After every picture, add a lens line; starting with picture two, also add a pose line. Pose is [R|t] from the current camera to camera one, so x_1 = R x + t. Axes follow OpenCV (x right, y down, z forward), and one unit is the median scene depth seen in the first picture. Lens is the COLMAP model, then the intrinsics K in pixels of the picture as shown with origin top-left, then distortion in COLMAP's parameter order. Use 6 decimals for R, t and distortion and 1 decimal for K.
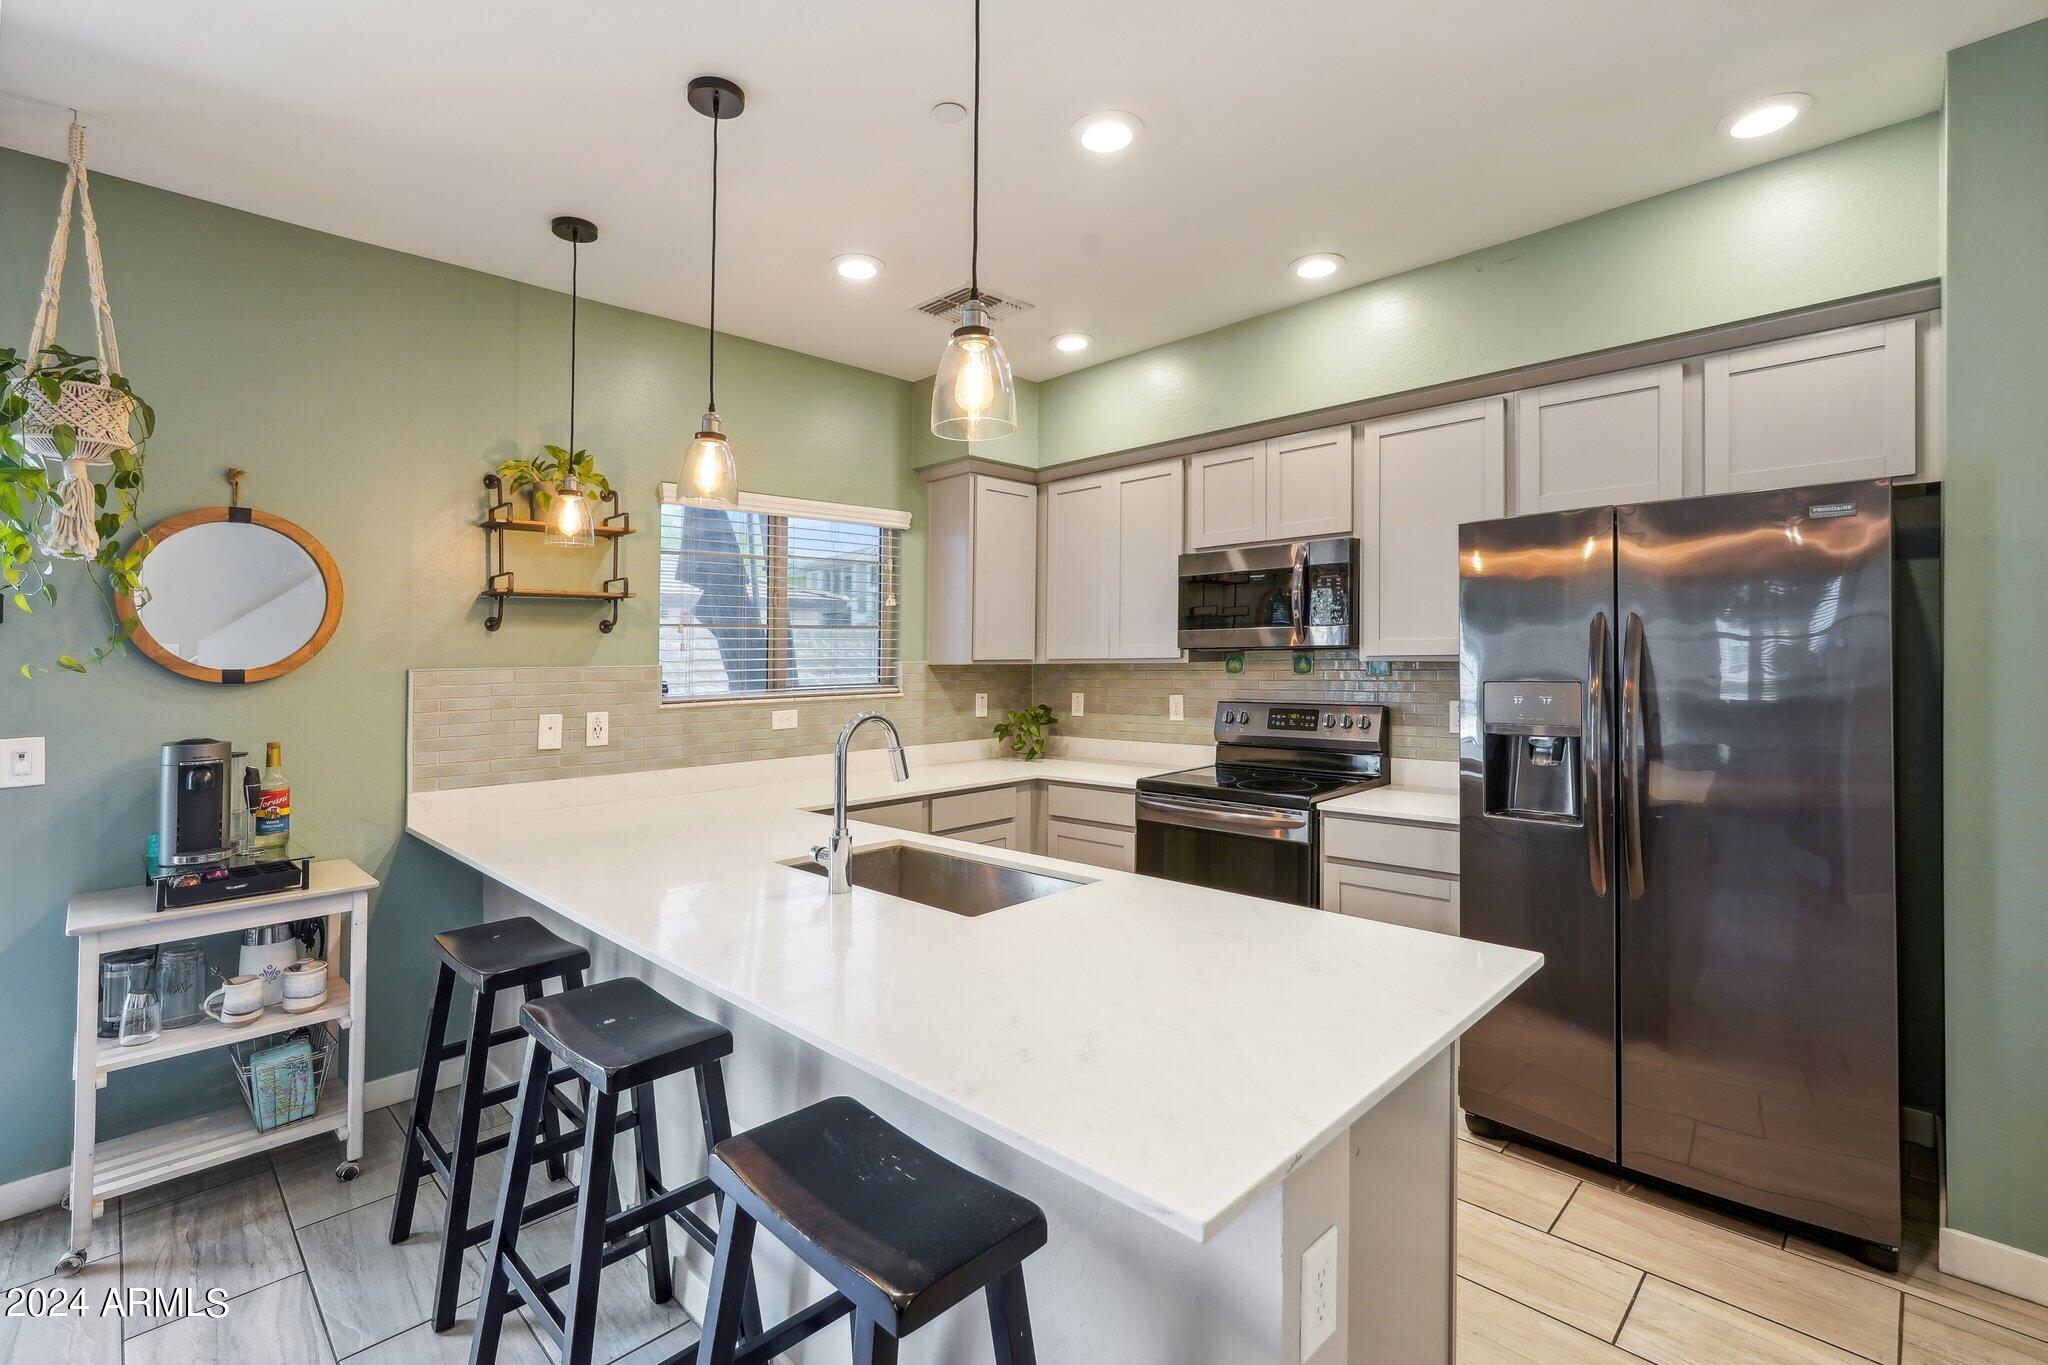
lens RADIAL K [[927.7, 0, 1025.2], [0, 927.7, 647.3], [0, 0, 1]] dist [-0.002554, 0.006088]
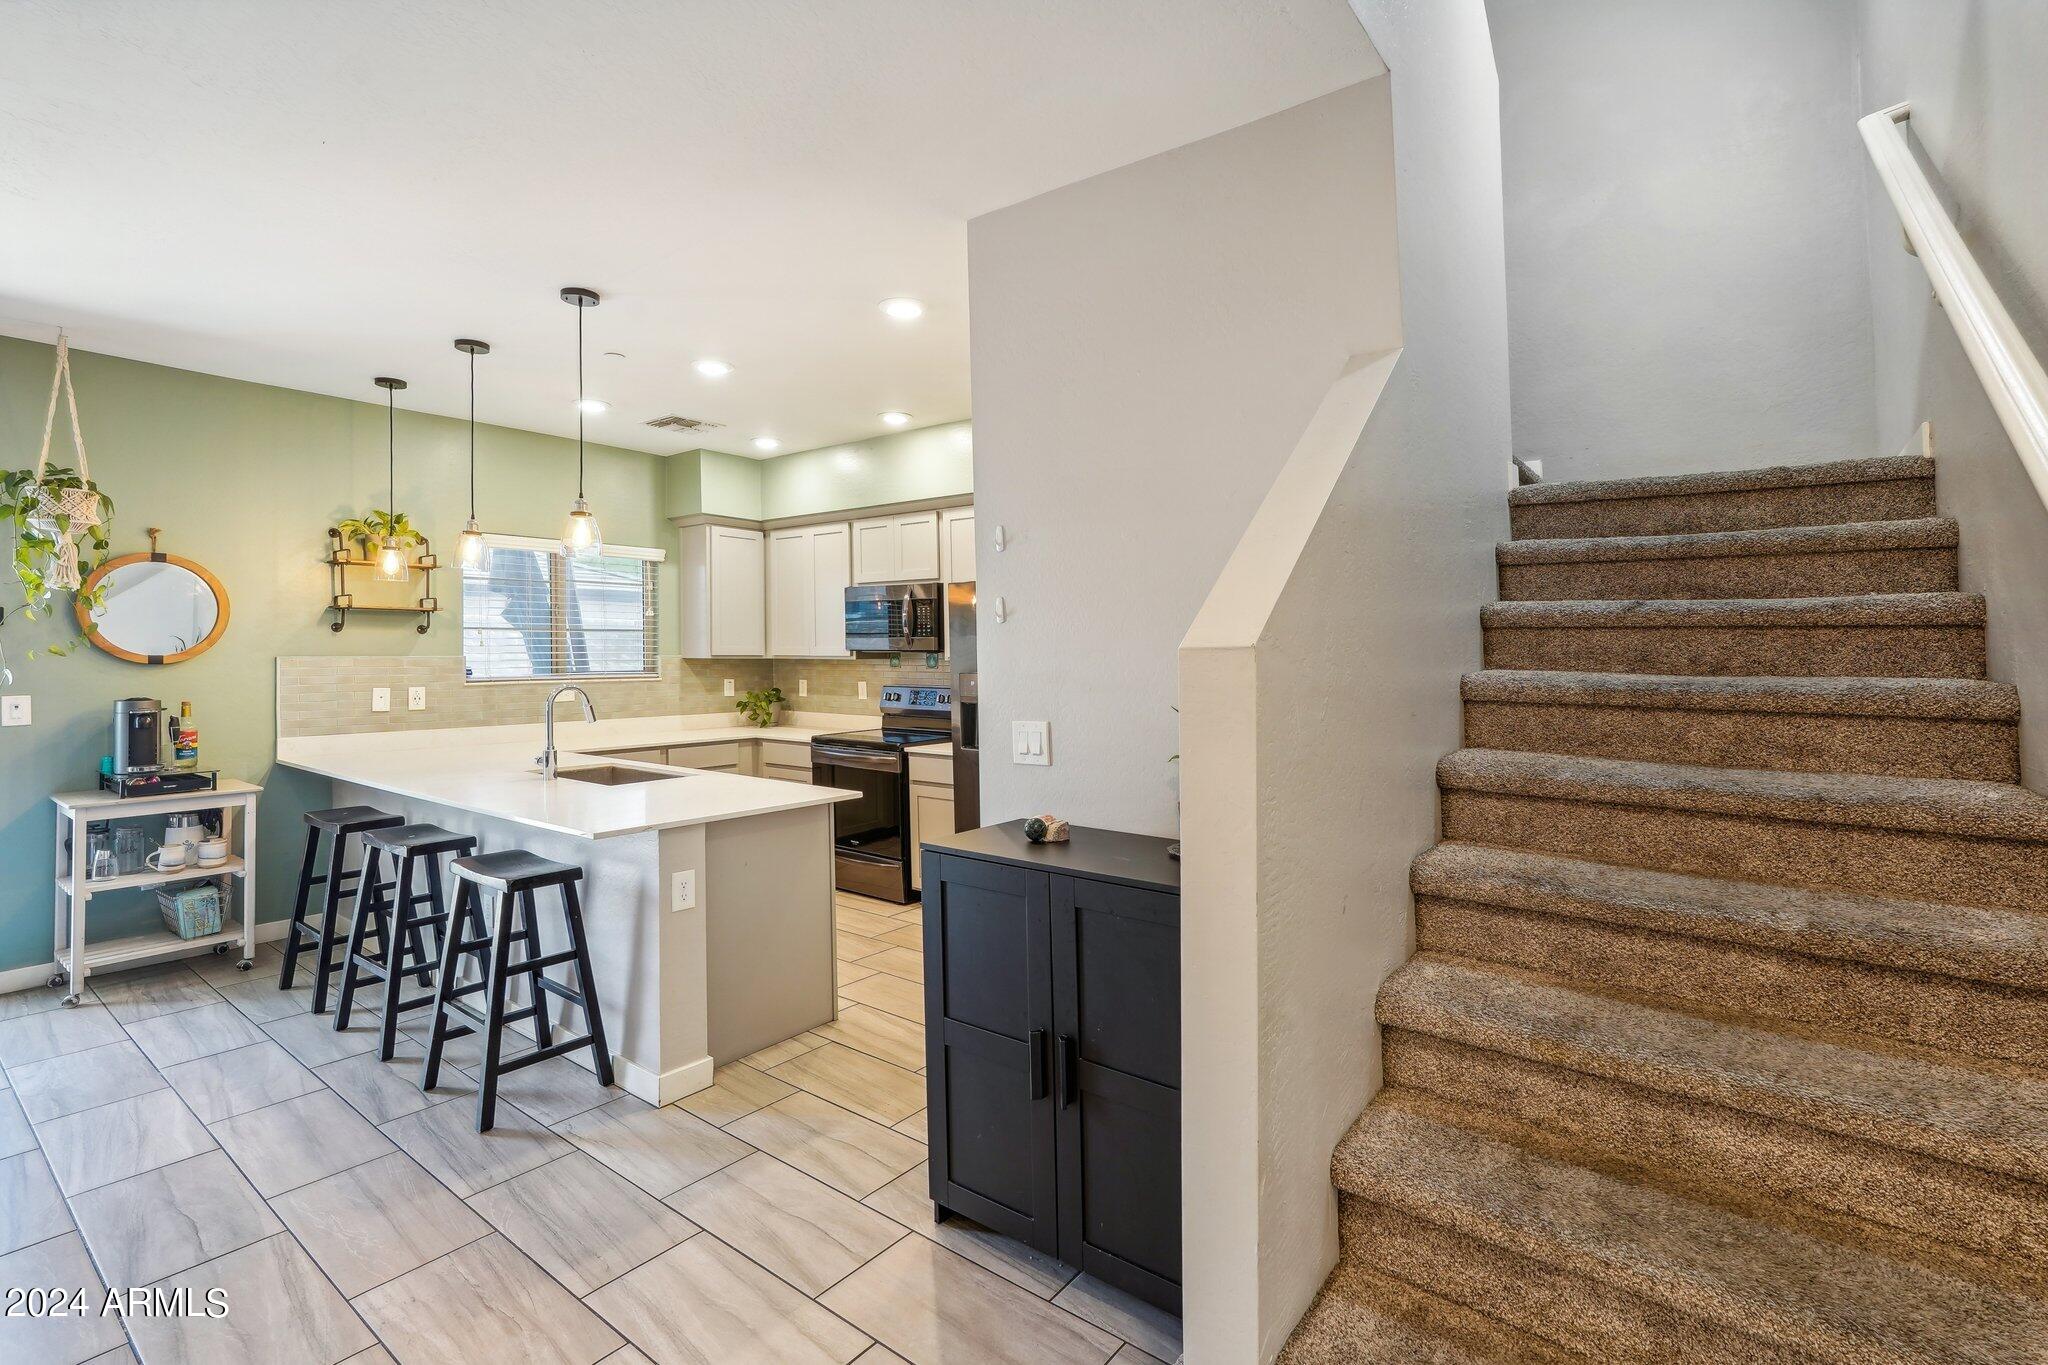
lens RADIAL K [[886.9, 0, 1024.0], [0, 886.9, 682.5], [0, 0, 1]] dist [0.018520, -0.000056]
pose [[0.989912, 0.011210, 0.141236, 0.335591], [-0.017788, 0.998810, 0.045401, -0.022102], [-0.140559, -0.047455, 0.988934, -0.619382]]
